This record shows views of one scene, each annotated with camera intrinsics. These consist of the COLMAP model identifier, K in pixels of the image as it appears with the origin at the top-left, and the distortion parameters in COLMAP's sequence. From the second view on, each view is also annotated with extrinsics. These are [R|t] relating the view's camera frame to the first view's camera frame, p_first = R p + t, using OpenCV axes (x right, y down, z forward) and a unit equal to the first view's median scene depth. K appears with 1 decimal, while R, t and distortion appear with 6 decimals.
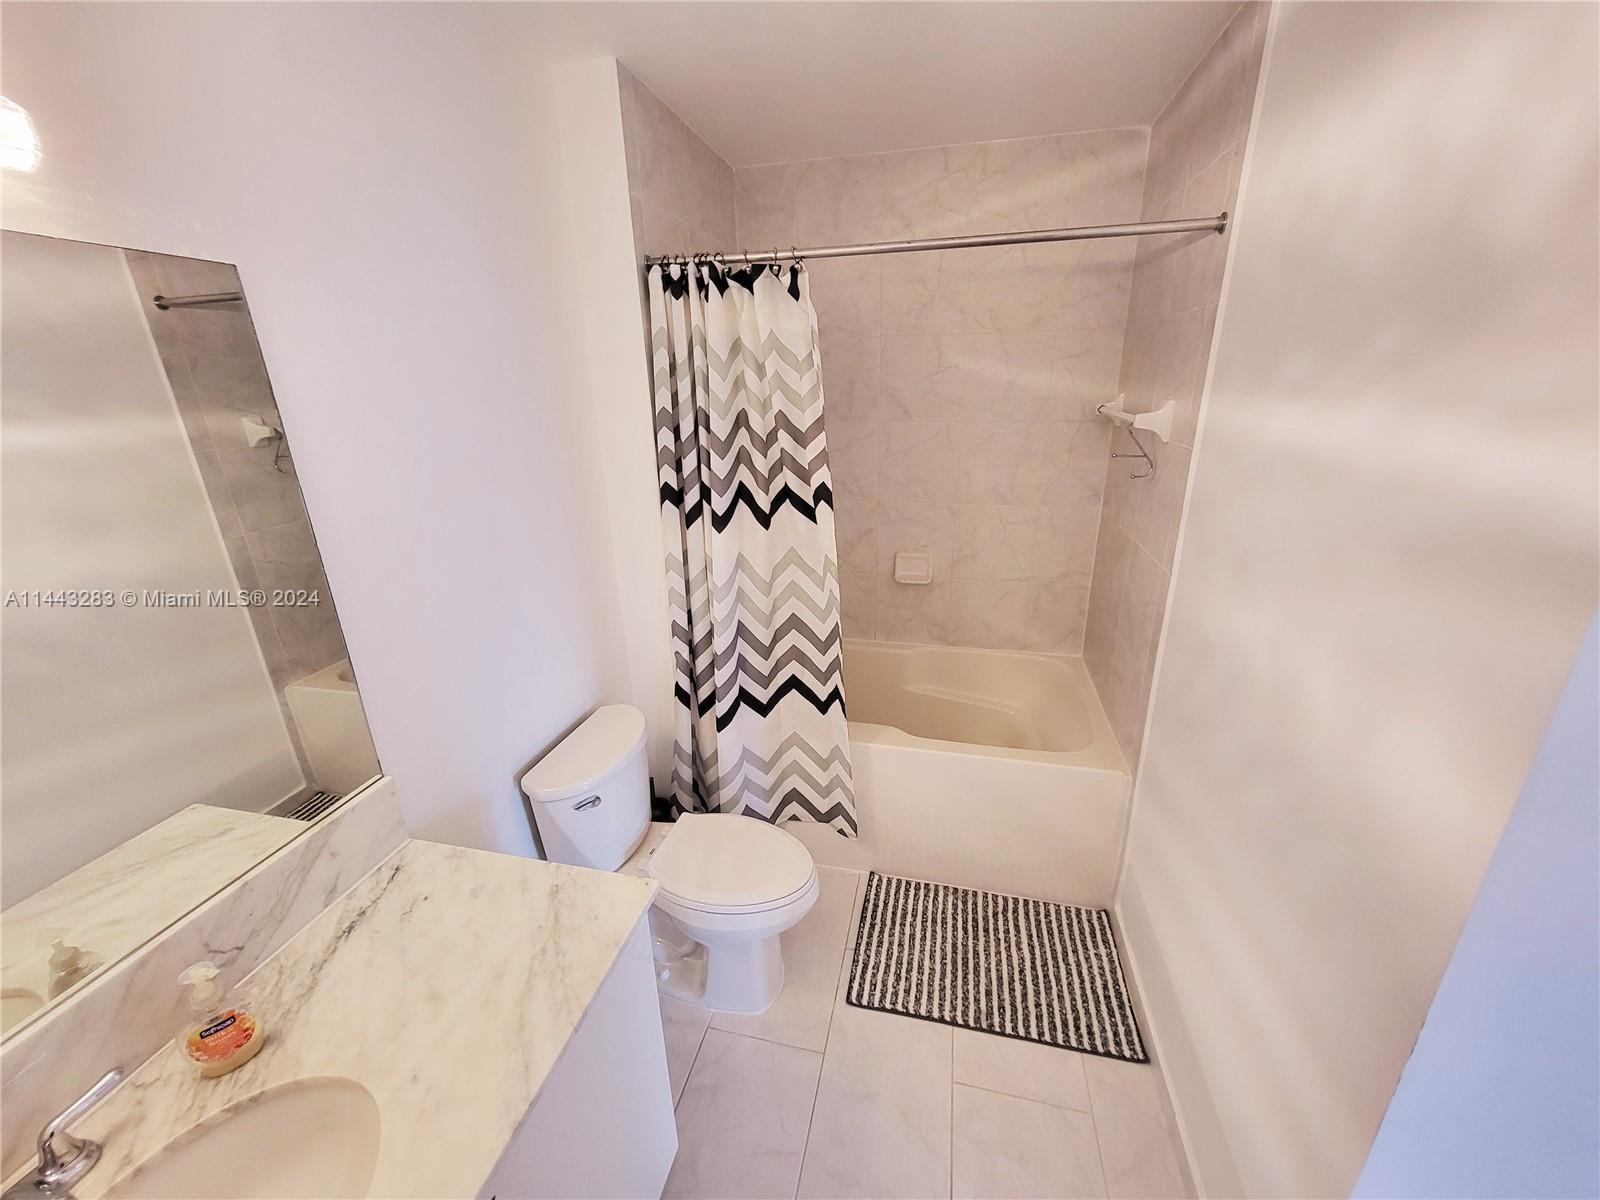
lens RADIAL K [[629.1, 0, 802.4], [0, 629.1, 600.6], [0, 0, 1]] dist [0.001845, -0.000328]
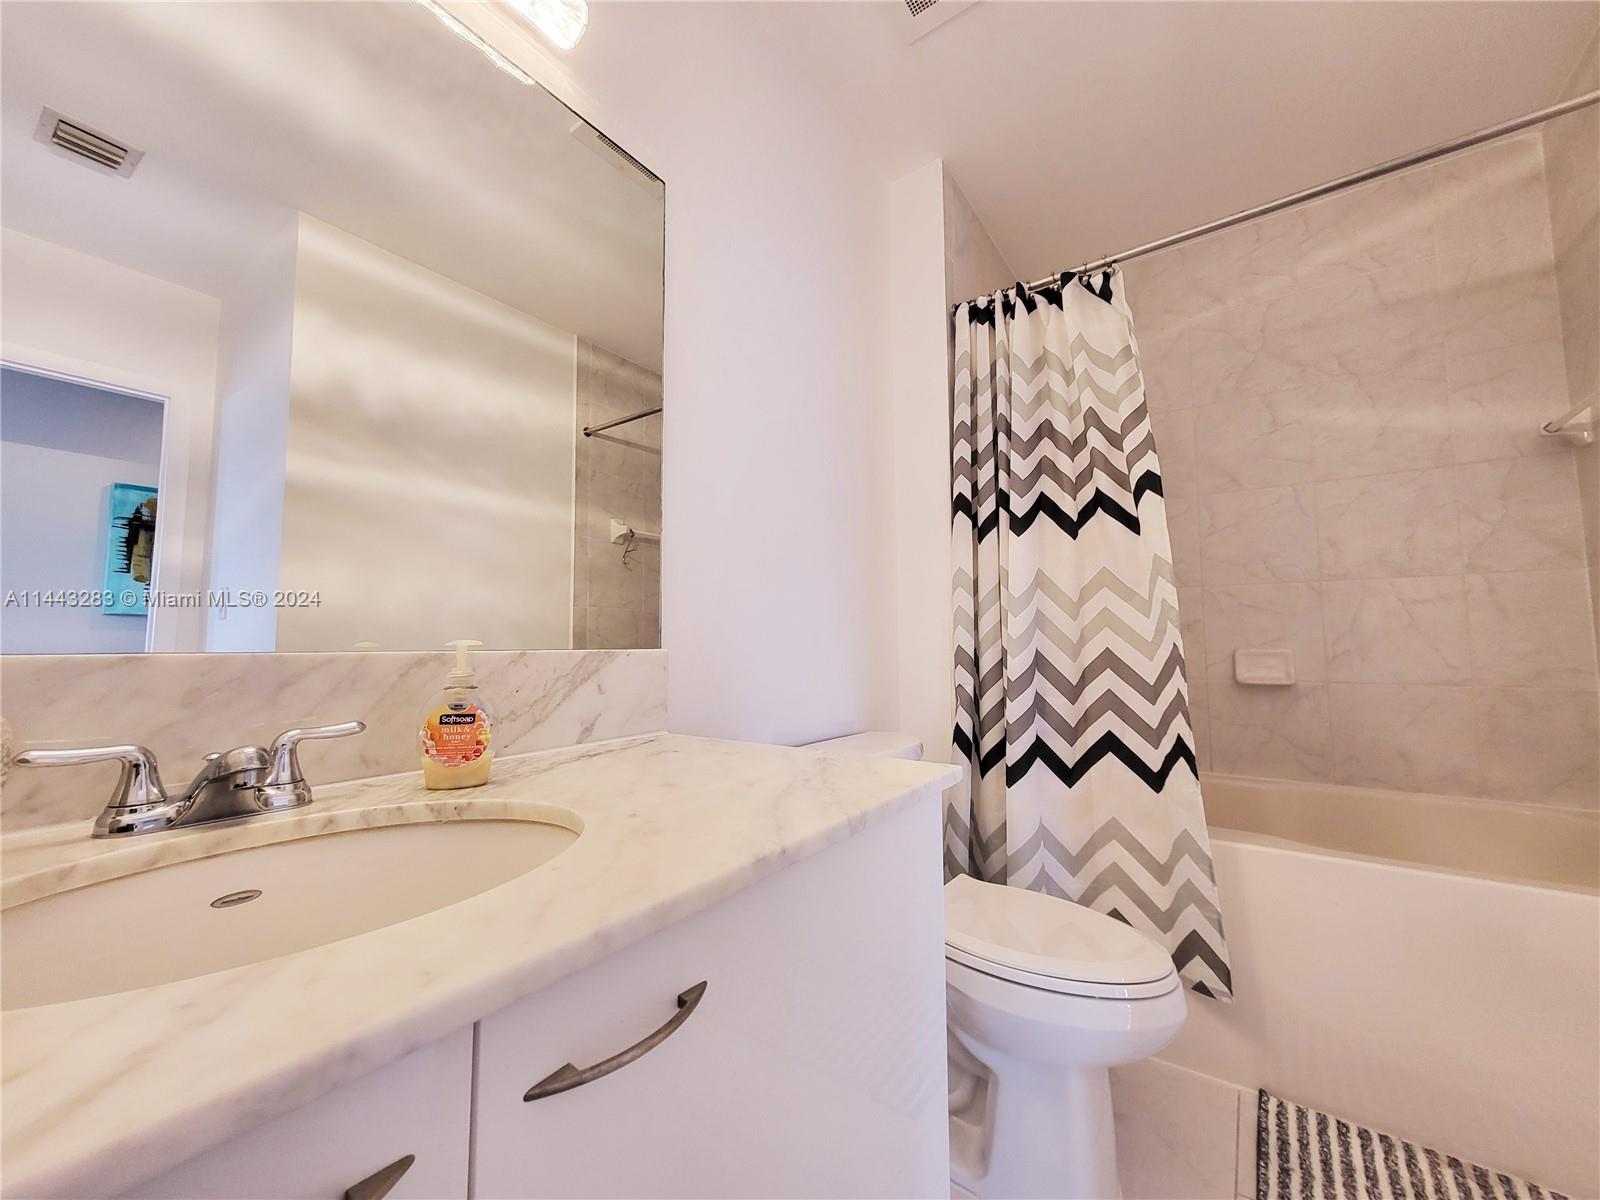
lens RADIAL K [[629.1, 0, 802.4], [0, 629.1, 596.8], [0, 0, 1]] dist [0.001845, -0.000328]
pose [[0.925064, -0.012523, -0.379604, -0.069978], [-0.141352, 0.916311, -0.374692, 0.317524], [0.352528, 0.400272, 0.845876, 0.154269]]
